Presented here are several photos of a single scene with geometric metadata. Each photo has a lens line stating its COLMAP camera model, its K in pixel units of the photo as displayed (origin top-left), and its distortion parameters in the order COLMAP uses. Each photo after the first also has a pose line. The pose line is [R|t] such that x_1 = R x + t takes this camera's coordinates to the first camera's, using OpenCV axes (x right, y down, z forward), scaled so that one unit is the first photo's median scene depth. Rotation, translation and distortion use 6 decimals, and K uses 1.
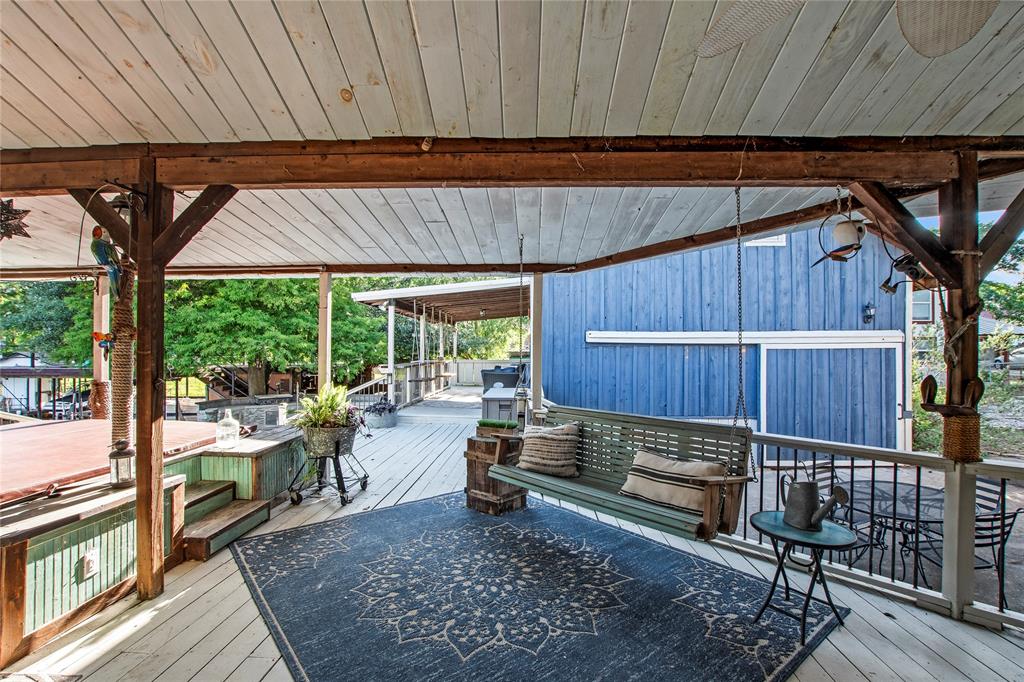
lens RADIAL K [[462.5, 0, 513.7], [0, 462.5, 343.5], [0, 0, 1]] dist [-0.029266, 0.003660]
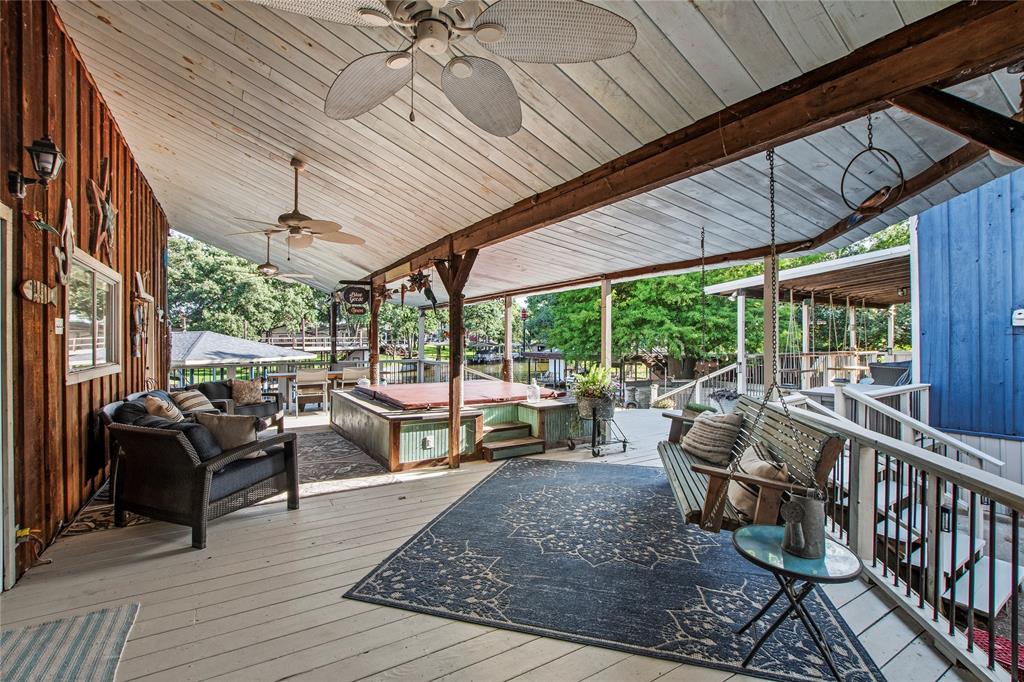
lens RADIAL K [[462.5, 0, 528.7], [0, 462.5, 333.5], [0, 0, 1]] dist [-0.029266, 0.003660]
pose [[0.579275, -0.016779, -0.814960, 0.681680], [0.016468, 0.999825, -0.008880, 0.006007], [0.814966, -0.008277, 0.579450, 0.083306]]
